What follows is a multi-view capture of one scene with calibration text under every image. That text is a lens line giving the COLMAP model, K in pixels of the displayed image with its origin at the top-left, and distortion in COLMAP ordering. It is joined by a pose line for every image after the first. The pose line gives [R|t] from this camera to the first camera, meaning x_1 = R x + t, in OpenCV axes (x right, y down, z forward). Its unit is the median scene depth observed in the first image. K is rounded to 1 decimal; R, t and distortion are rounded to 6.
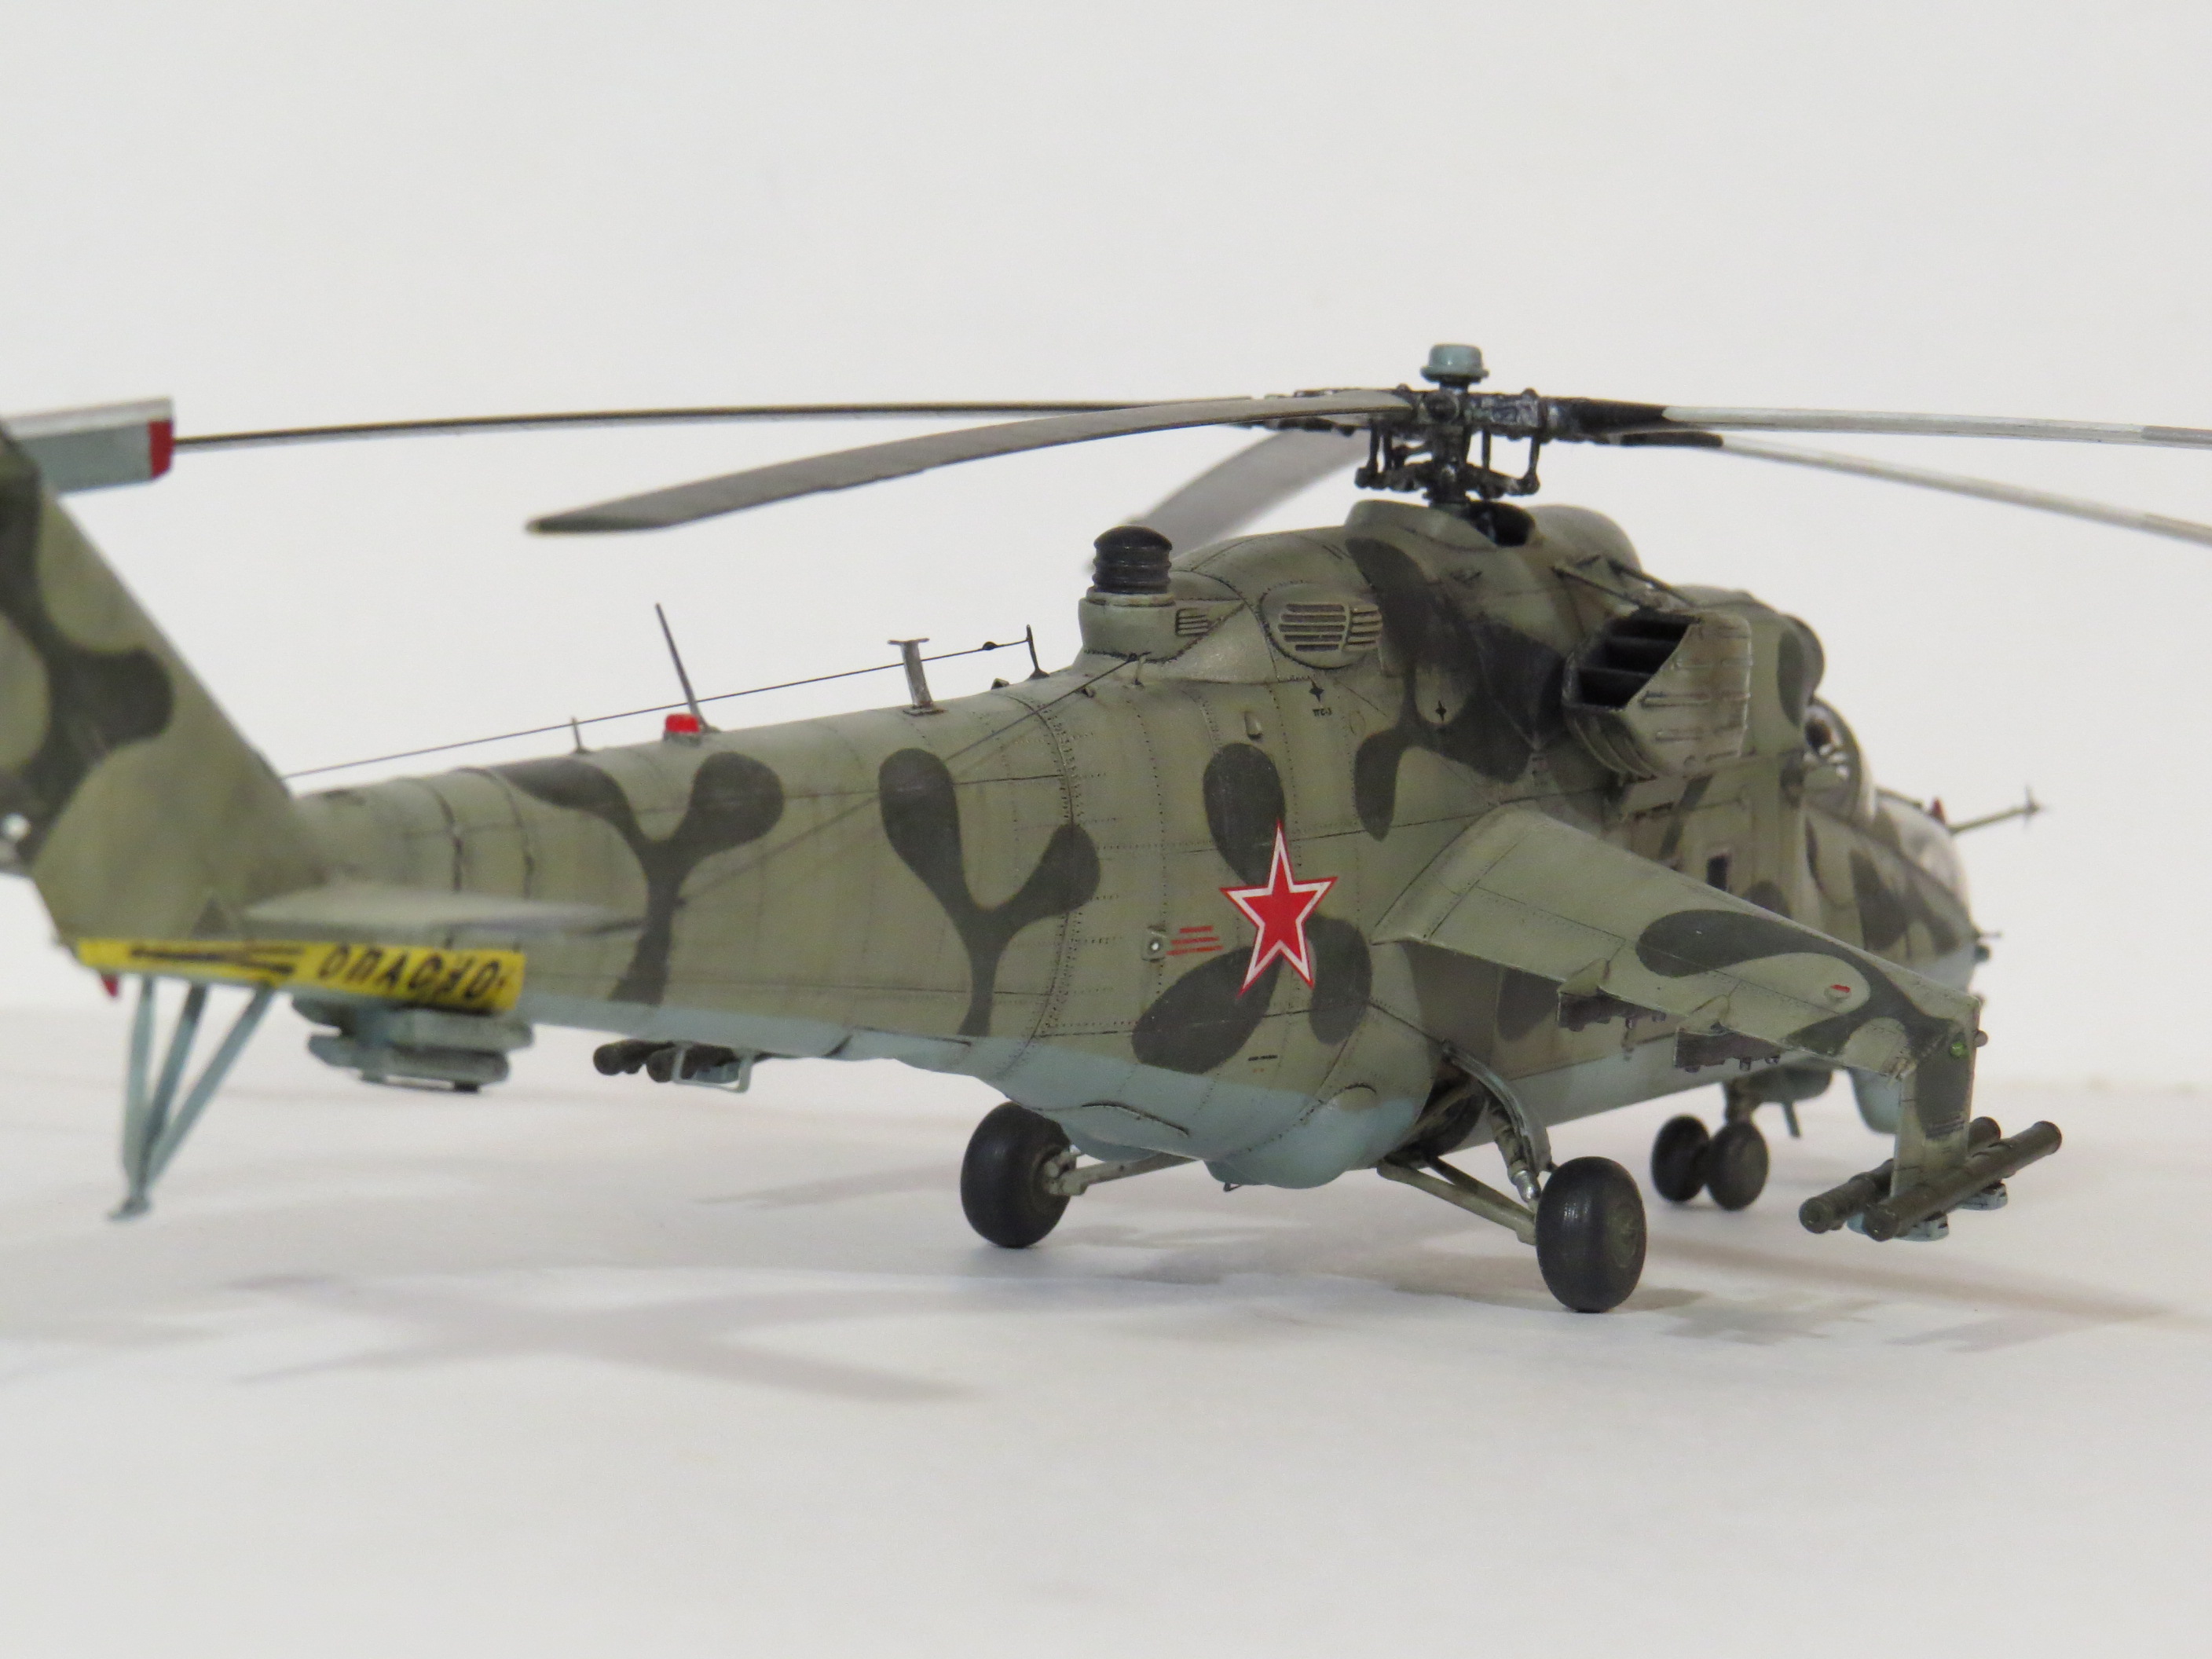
lens RADIAL K [[7158.4, 0, 1106.0], [0, 7158.4, 829.5], [0, 0, 1]] dist [0.113837, 0.661656]
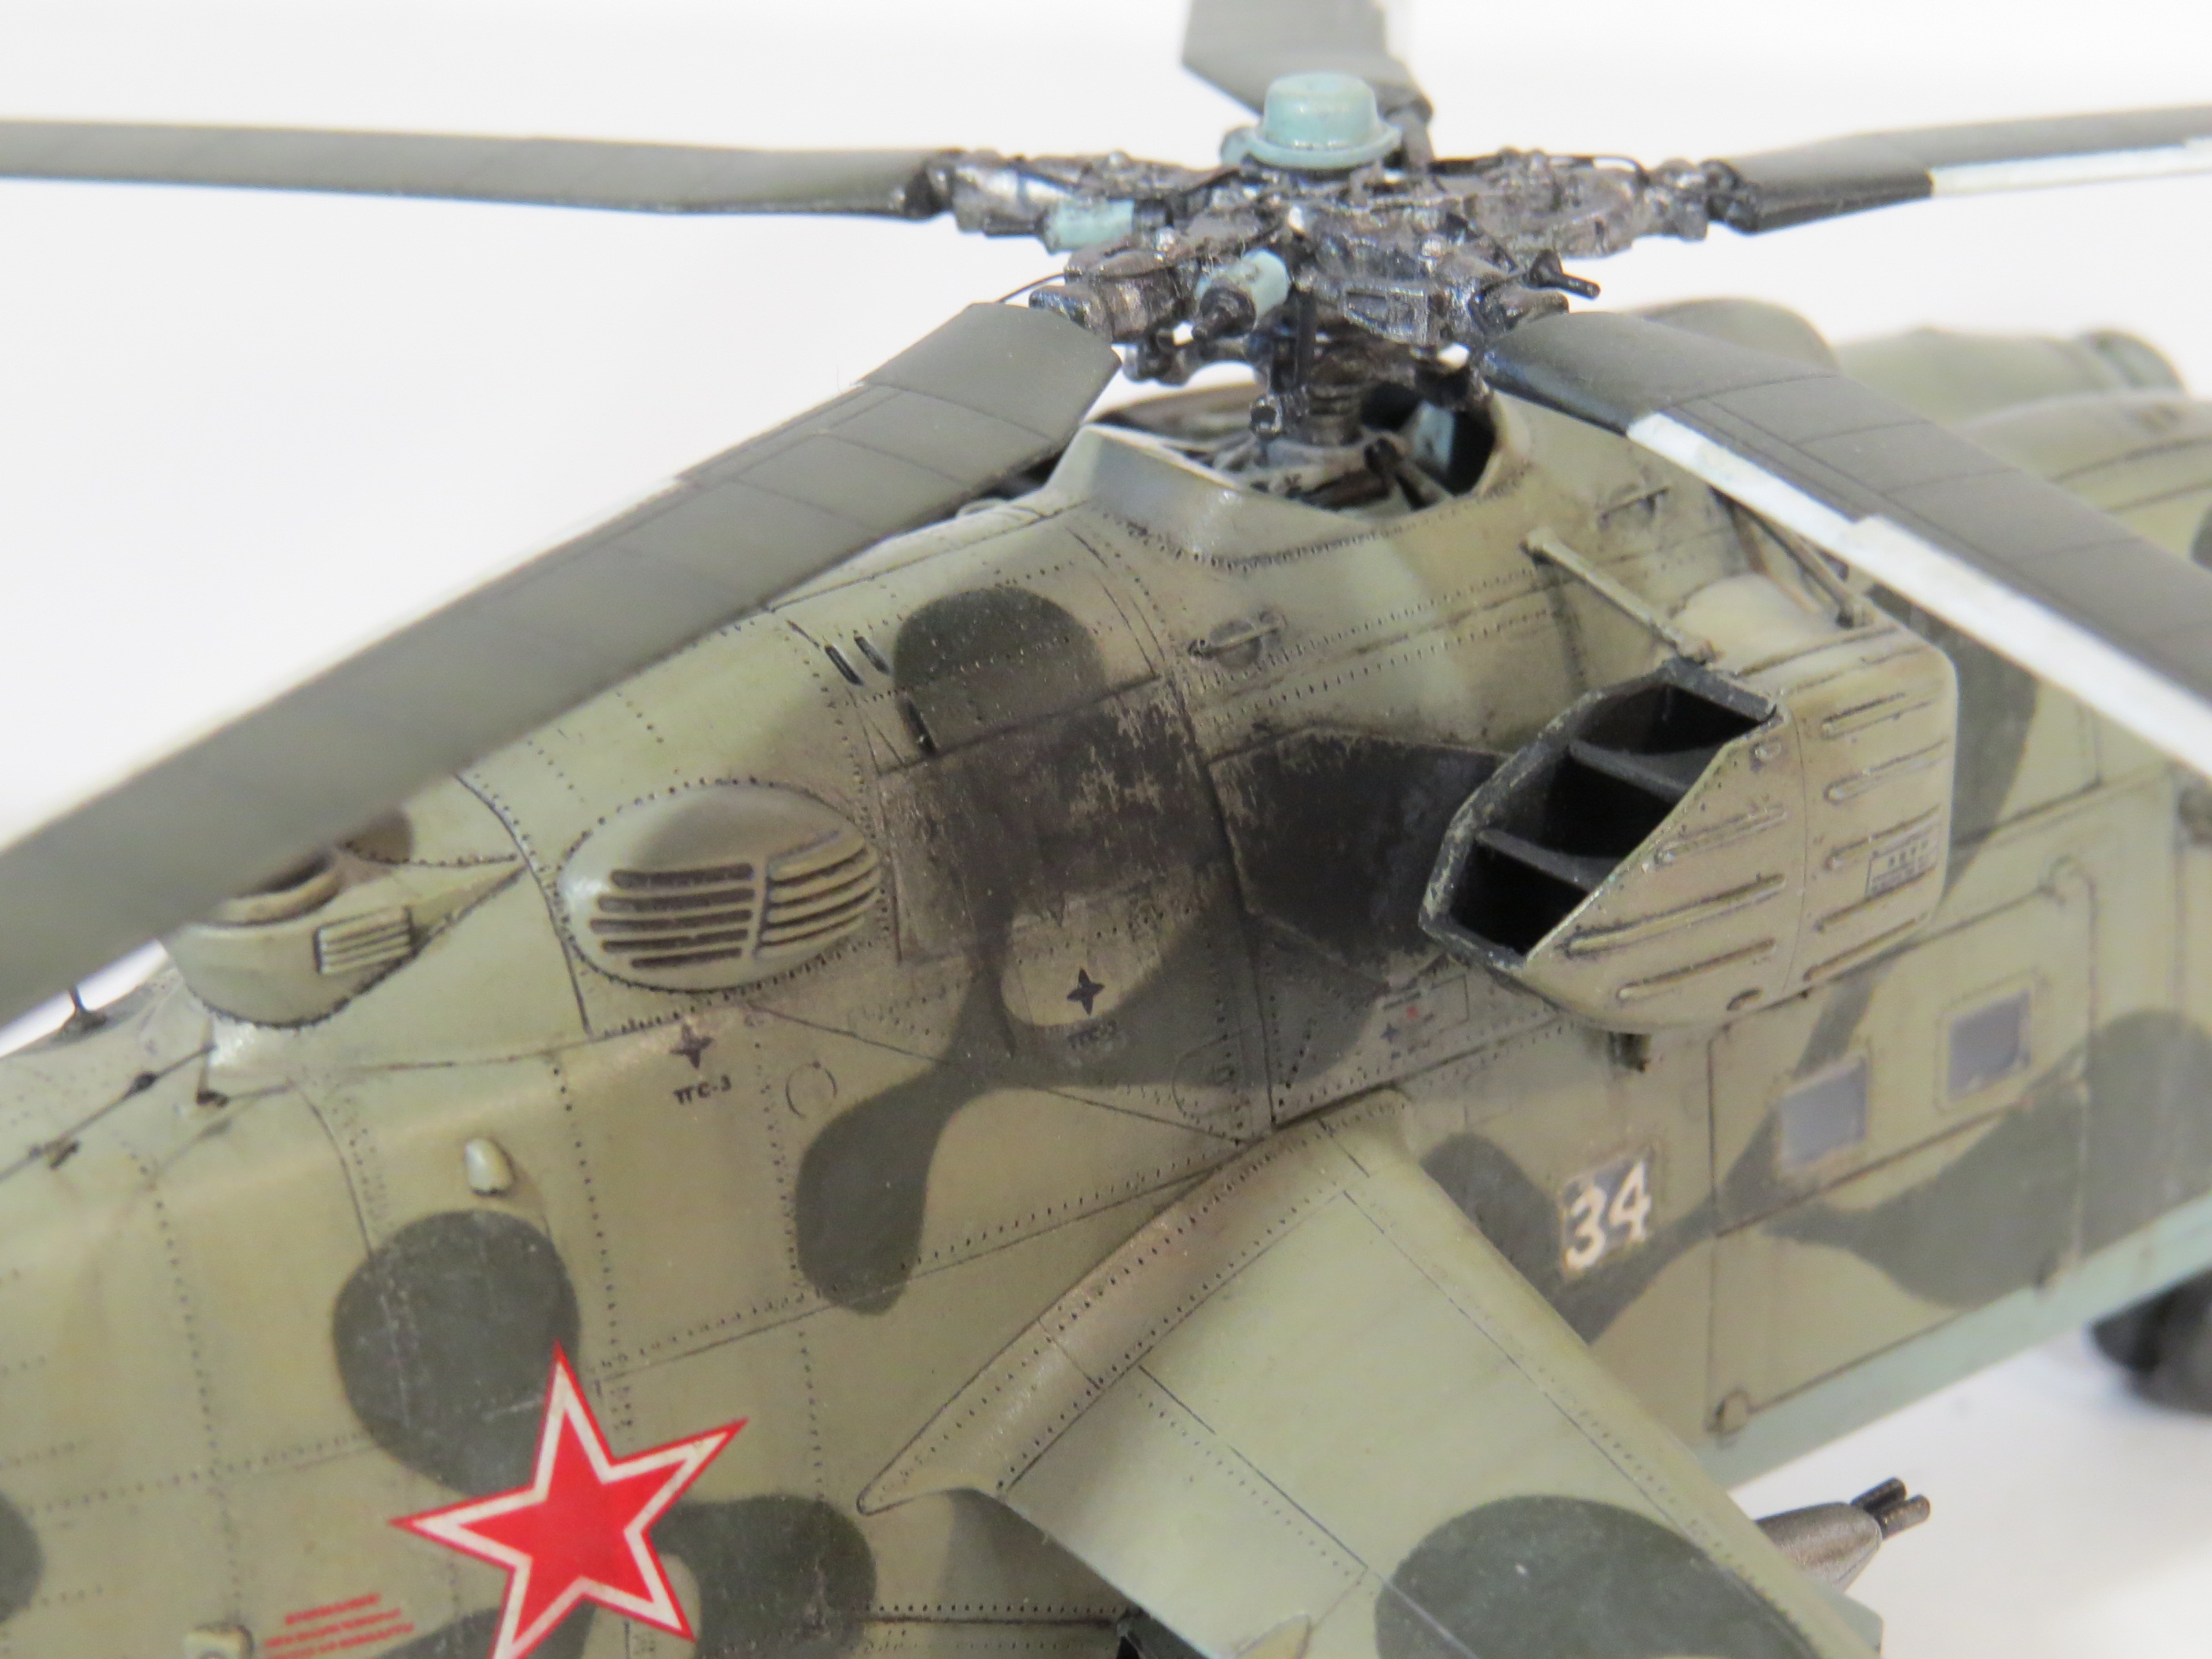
lens RADIAL K [[6377.1, 0, 1106.0], [0, 6377.1, 829.5], [0, 0, 1]] dist [-0.072683, -1.420572]
pose [[0.931384, 0.088988, -0.352994, 0.203371], [0.027553, 0.949649, 0.312102, -0.164394], [0.362994, -0.300413, 0.882036, 0.653515]]
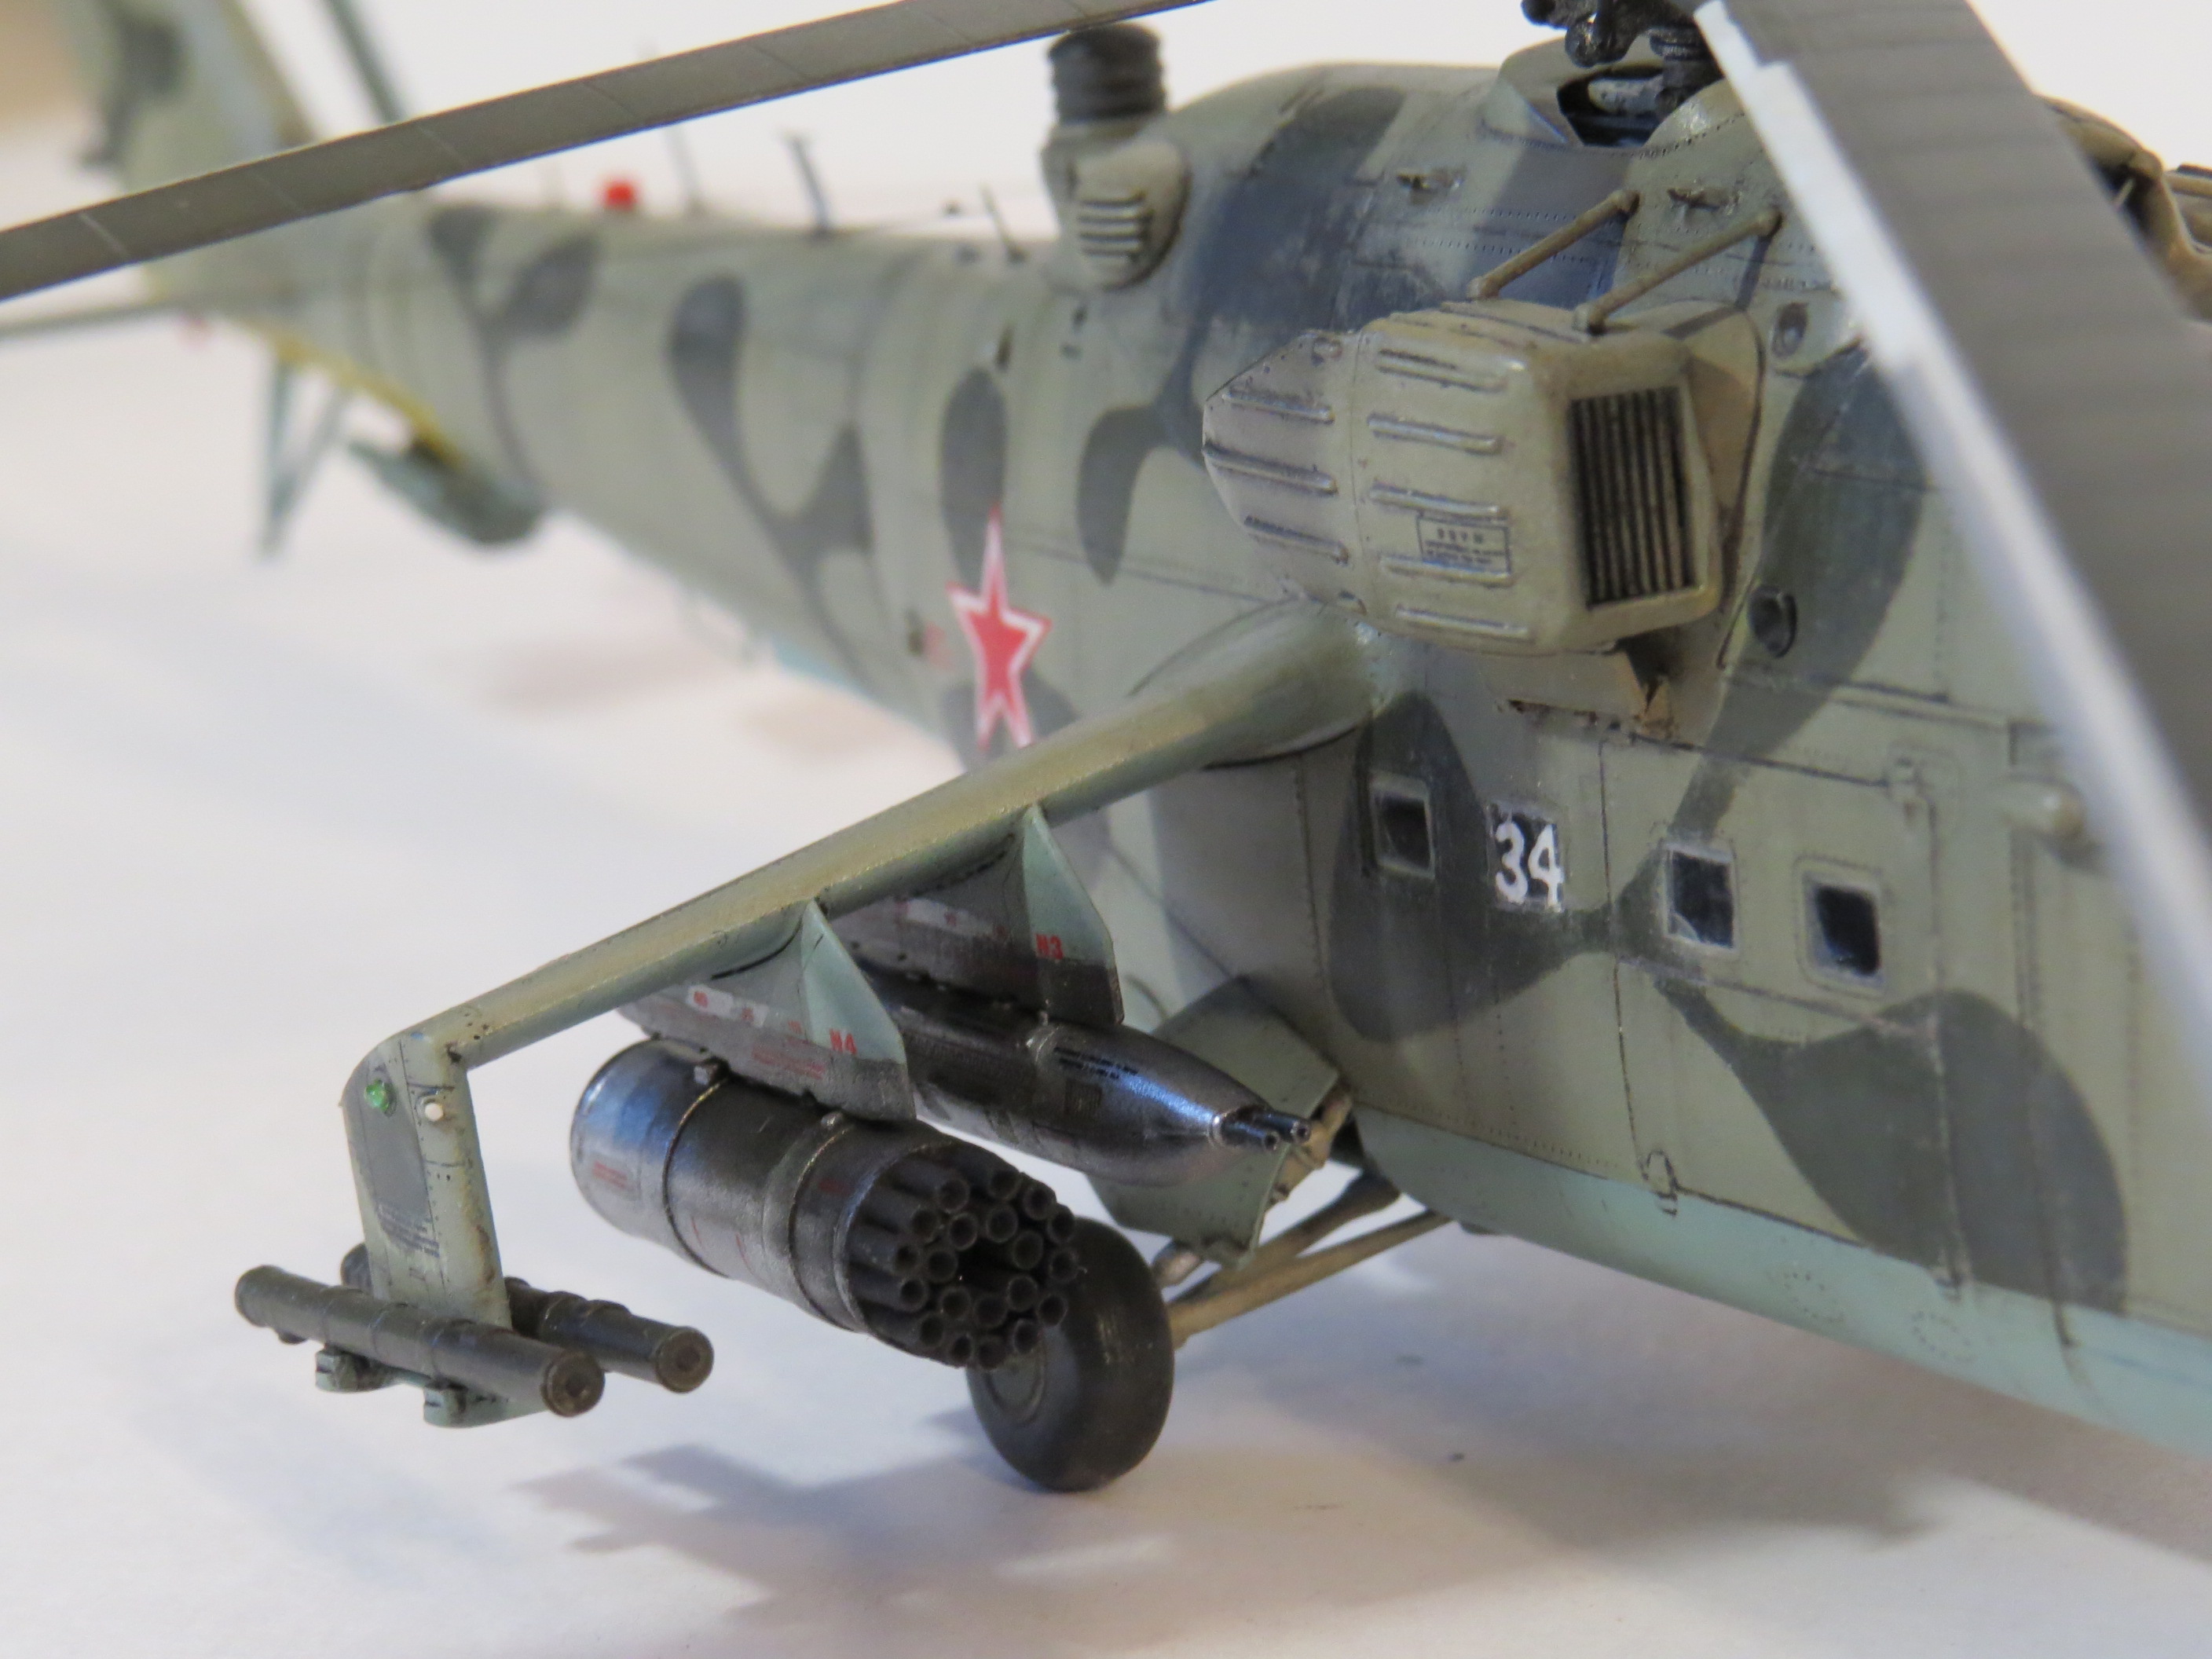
lens RADIAL K [[6377.1, 0, 1106.0], [0, 6377.1, 829.5], [0, 0, 1]] dist [-0.072683, -1.420572]
pose [[-0.458857, 0.203910, -0.864795, 0.509908], [-0.016653, 0.971165, 0.237827, -0.106774], [0.888354, 0.123530, -0.442230, 1.261403]]
